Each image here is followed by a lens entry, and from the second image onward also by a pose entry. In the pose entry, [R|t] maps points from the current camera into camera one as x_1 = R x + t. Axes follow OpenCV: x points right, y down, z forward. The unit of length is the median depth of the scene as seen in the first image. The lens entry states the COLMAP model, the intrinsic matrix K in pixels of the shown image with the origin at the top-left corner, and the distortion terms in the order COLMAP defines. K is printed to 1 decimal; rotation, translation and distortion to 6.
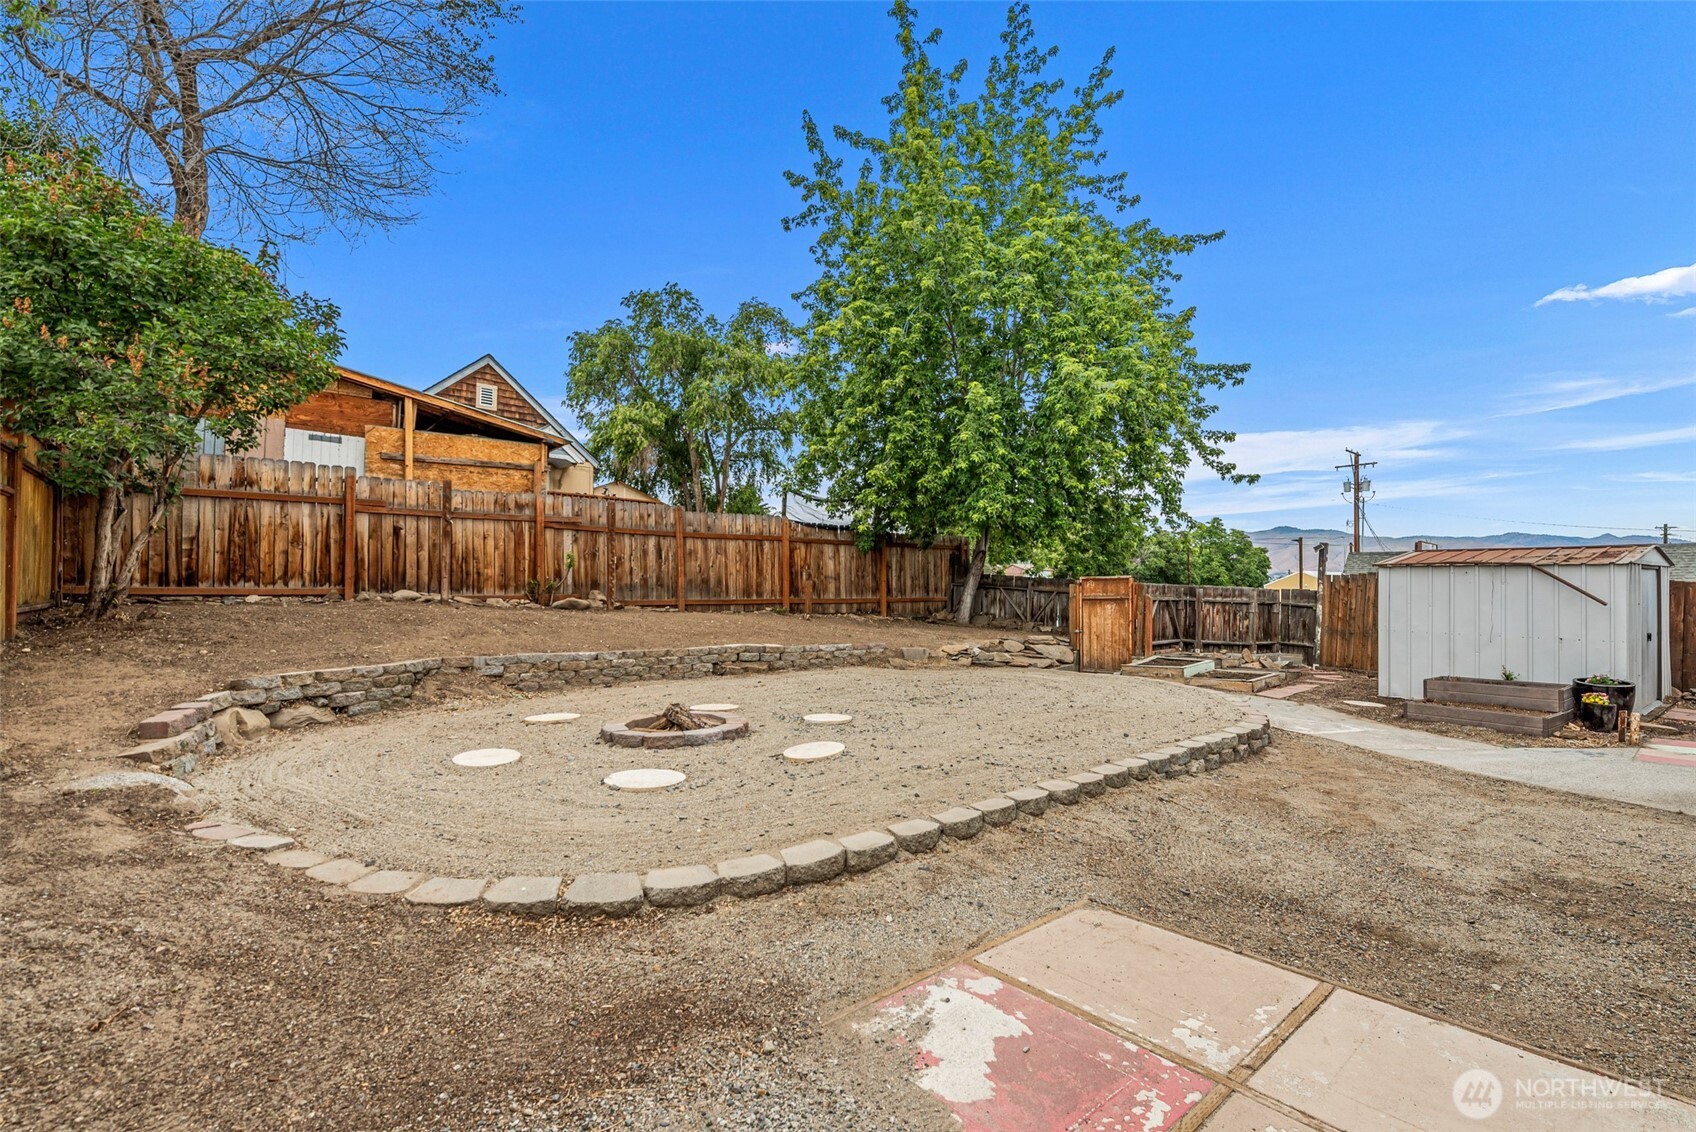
lens RADIAL K [[750.4, 0, 852.7], [0, 750.4, 572.4], [0, 0, 1]] dist [0.001964, -0.000115]
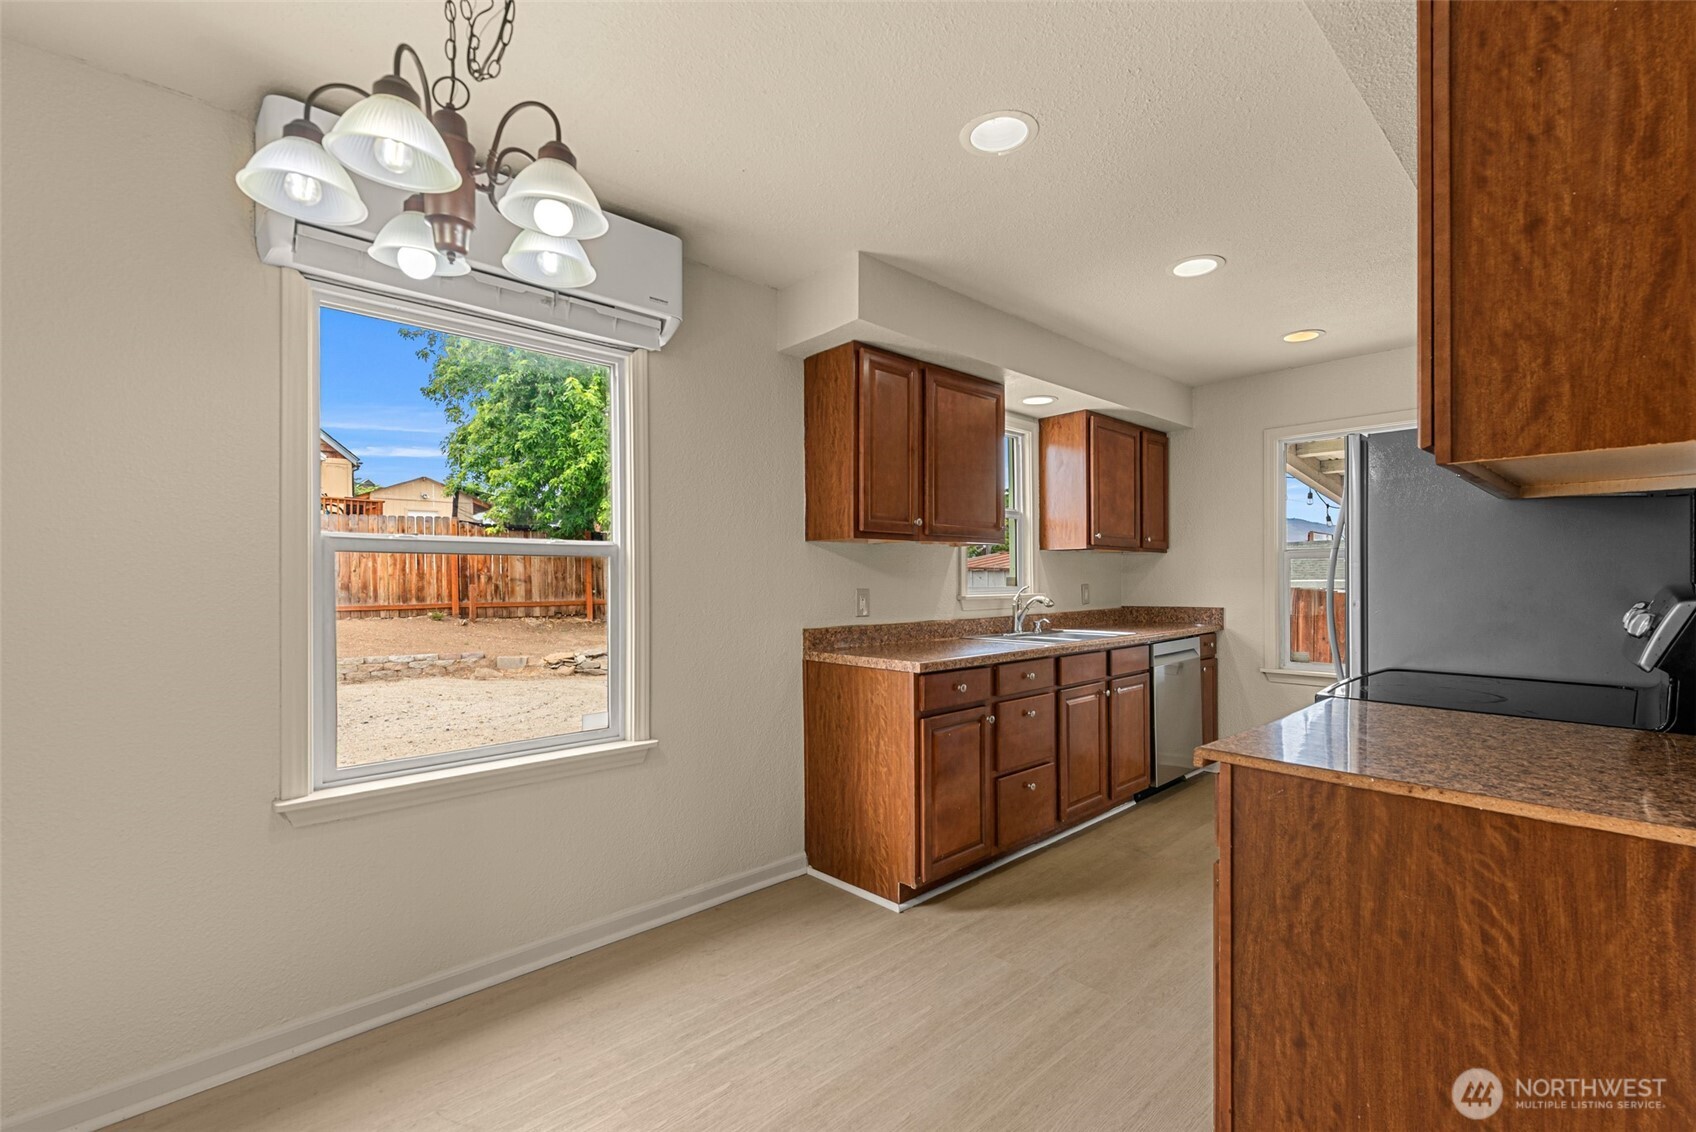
lens RADIAL K [[724.8, 0, 847.2], [0, 724.8, 580.3], [0, 0, 1]] dist [0.001830, 0.000143]
pose [[0.999940, -0.008600, 0.006731, 0.514833], [0.008444, 0.999704, 0.022830, -0.014306], [-0.006925, -0.022772, 0.999717, 0.079020]]
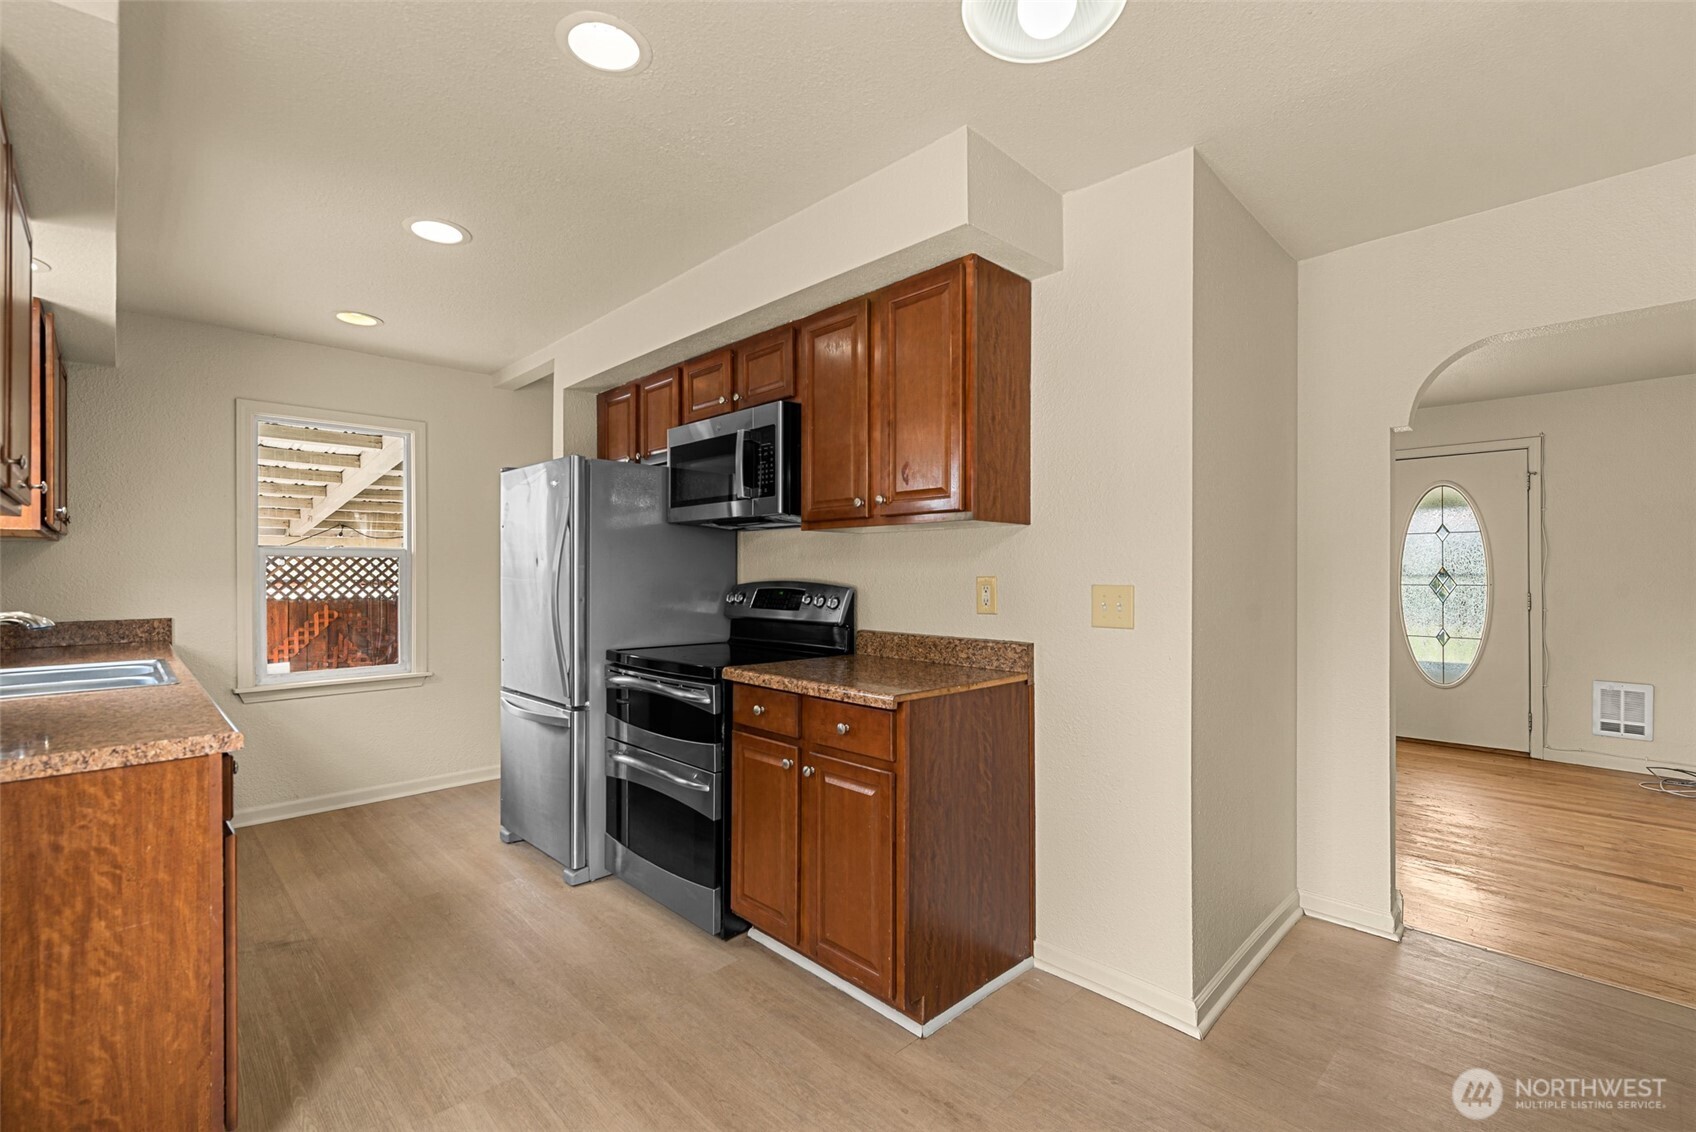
lens RADIAL K [[750.4, 0, 852.7], [0, 750.4, 572.4], [0, 0, 1]] dist [0.001964, -0.000115]
pose [[-0.040977, -0.001850, 0.999158, 0.417461], [-0.019351, 0.999812, 0.001057, -0.012927], [-0.998973, -0.019292, -0.041005, 0.191217]]
